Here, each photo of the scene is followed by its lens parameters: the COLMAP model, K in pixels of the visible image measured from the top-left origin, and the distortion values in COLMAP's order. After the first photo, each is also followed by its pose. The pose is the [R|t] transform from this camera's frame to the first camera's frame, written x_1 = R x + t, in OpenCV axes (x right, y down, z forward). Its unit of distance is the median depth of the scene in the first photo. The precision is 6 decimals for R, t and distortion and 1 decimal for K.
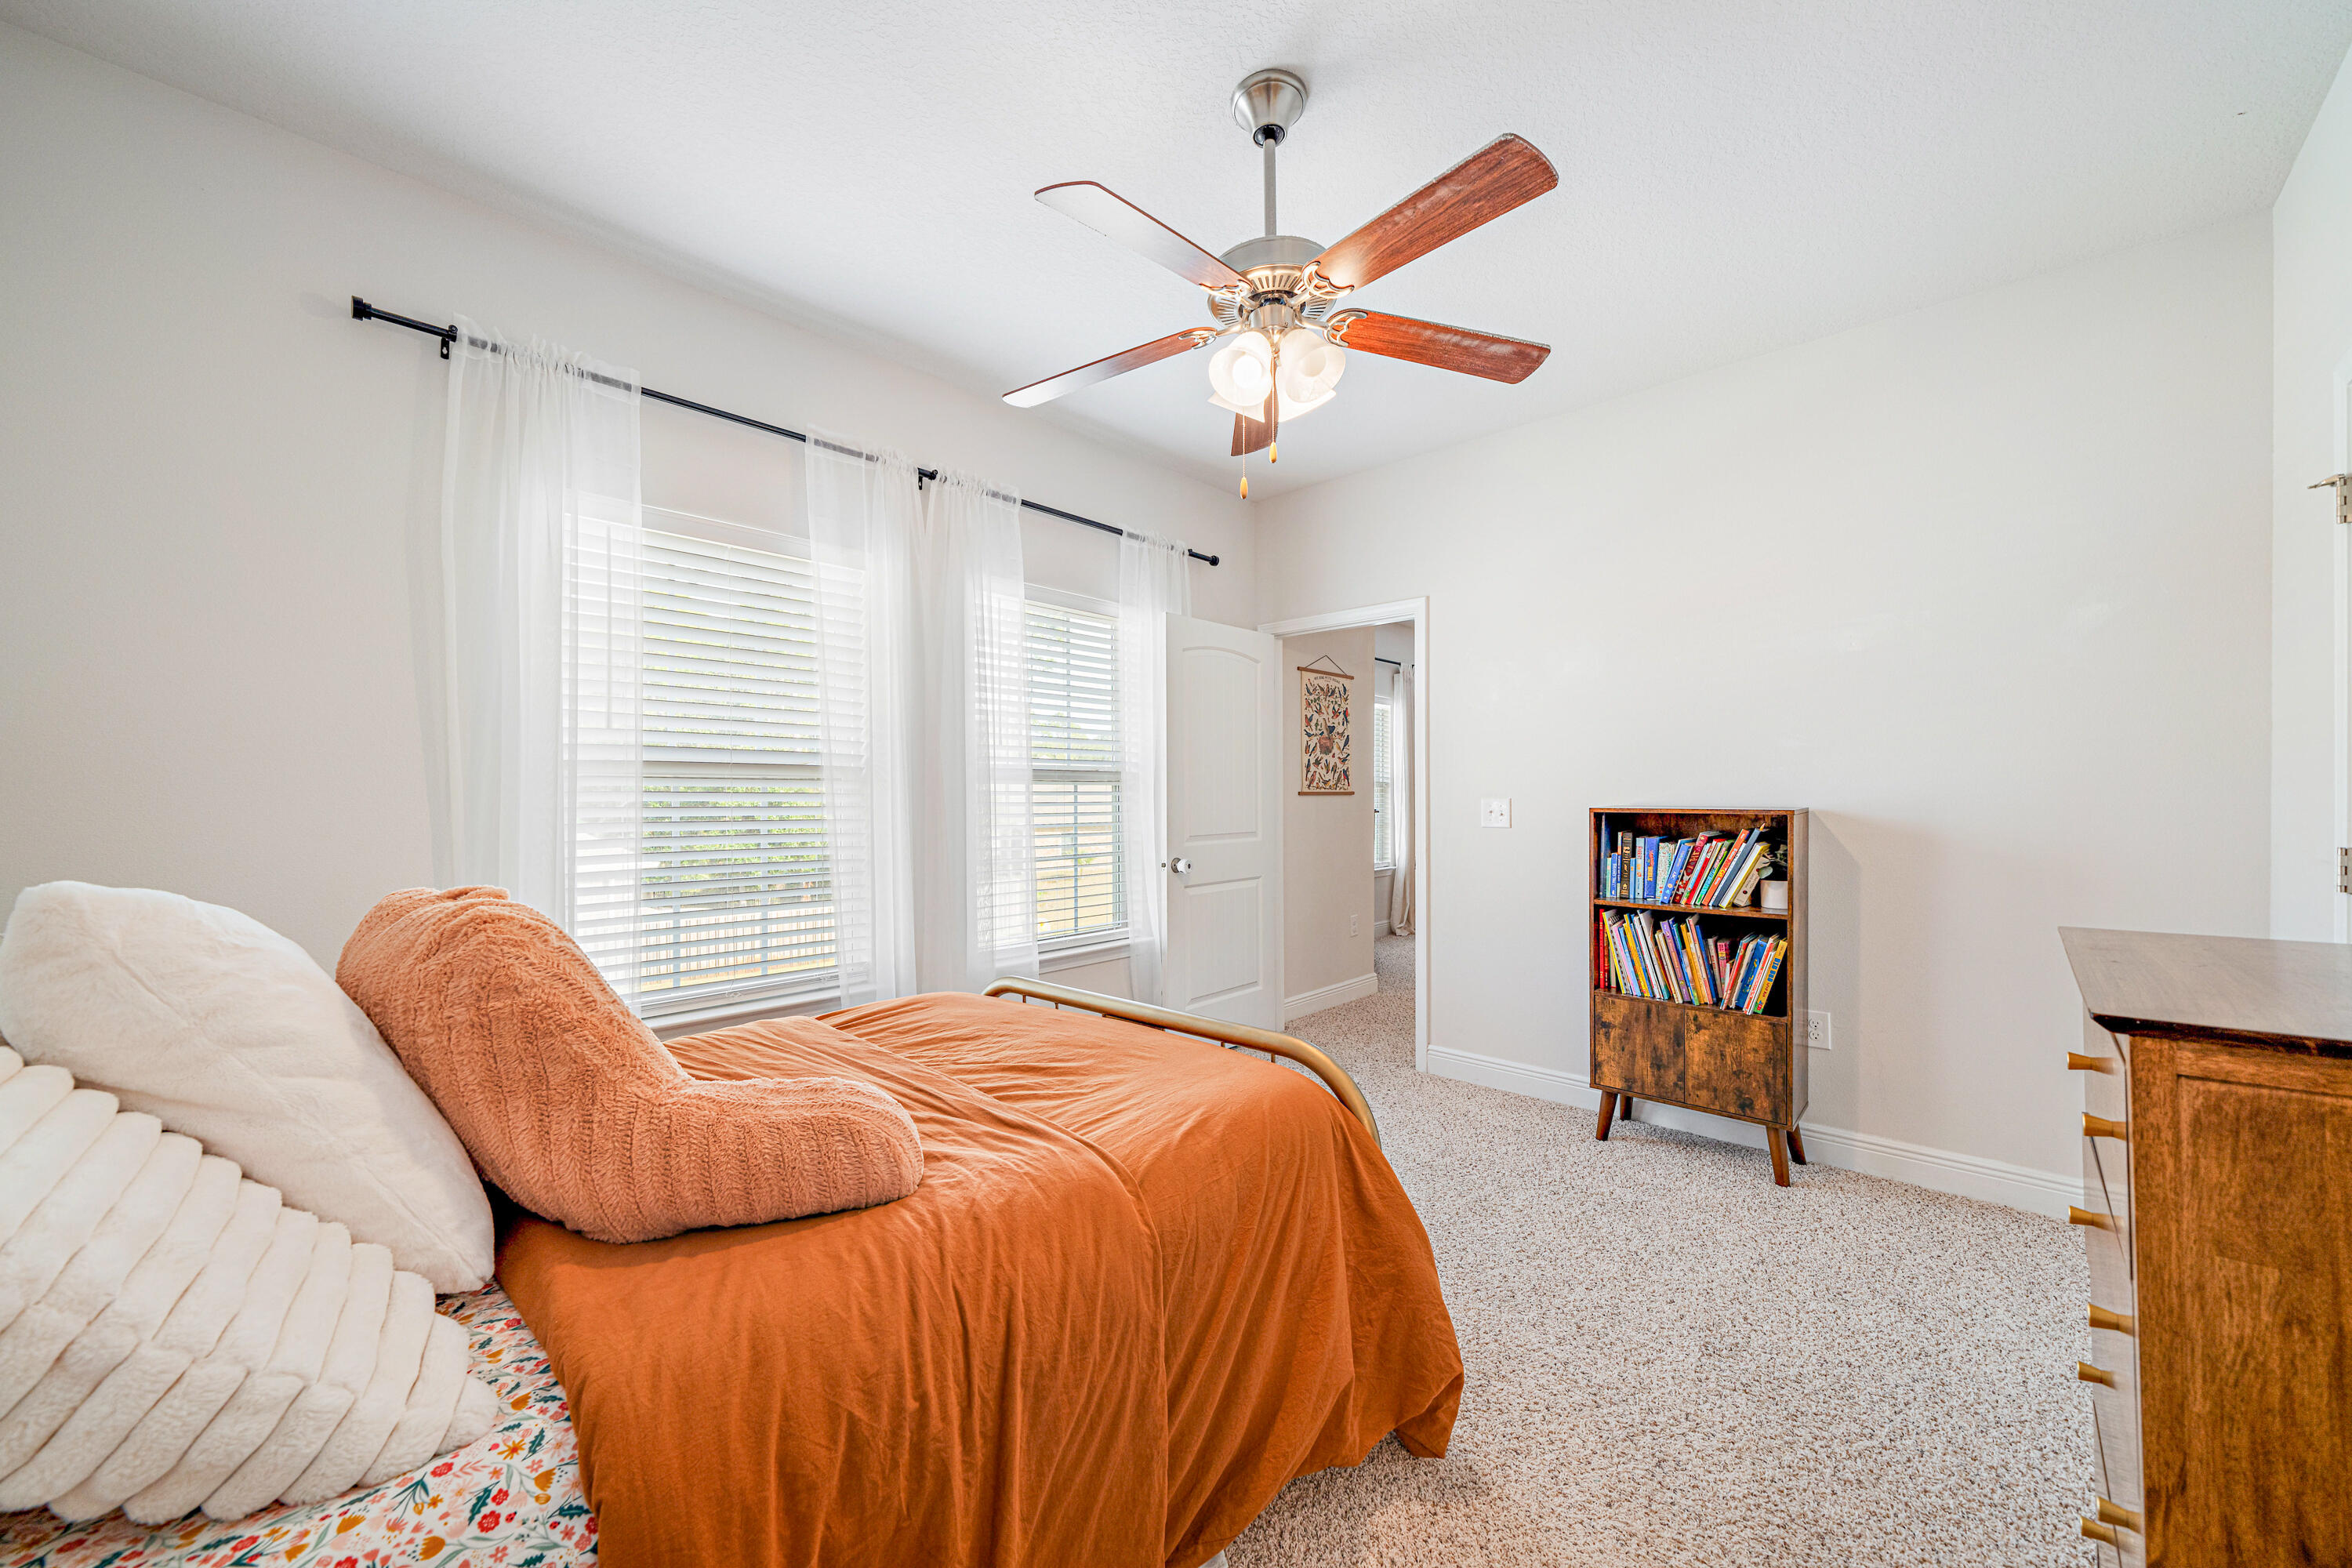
lens RADIAL K [[876.1, 0, 1173.4], [0, 876.1, 795.3], [0, 0, 1]] dist [-0.000402, -0.000031]
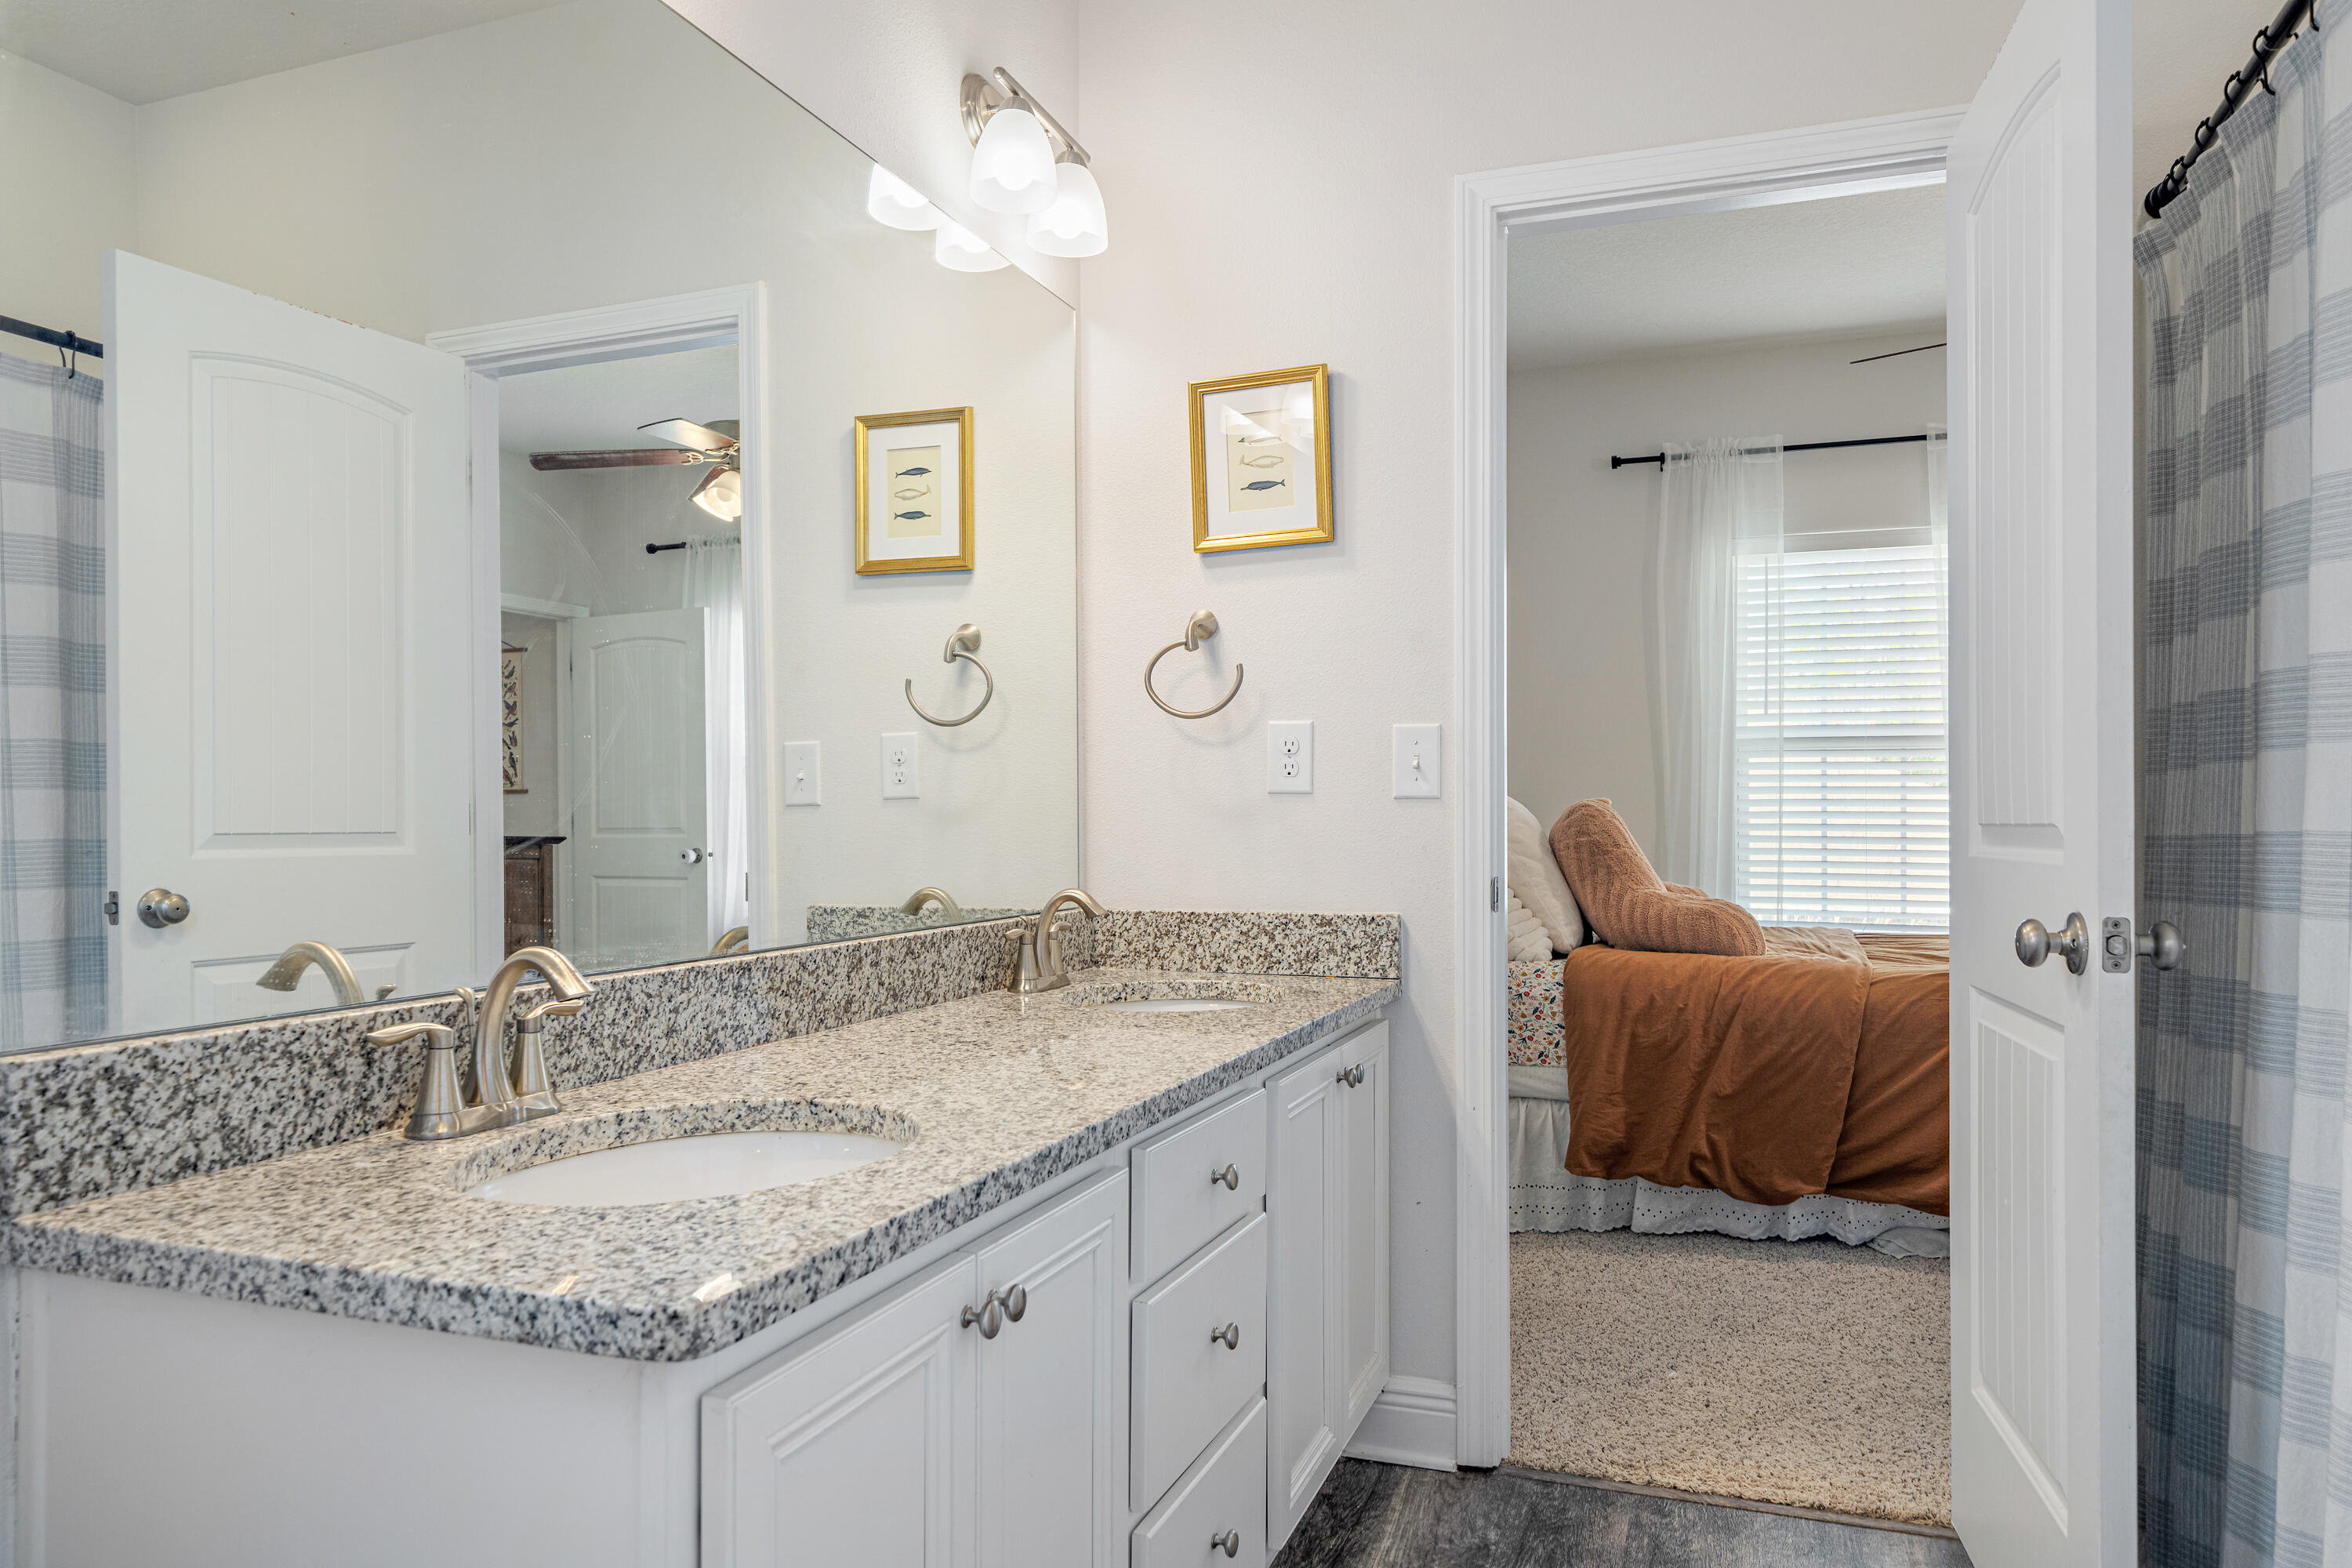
lens RADIAL K [[1604.9, 0, 1175.0], [0, 1604.9, 795.0], [0, 0, 1]] dist [0.001697, 0.001119]
pose [[0.395077, -0.006918, -0.918622, 2.458926], [-0.005807, 0.999933, -0.010028, 0.151398], [0.918630, 0.009296, 0.395011, -1.524218]]
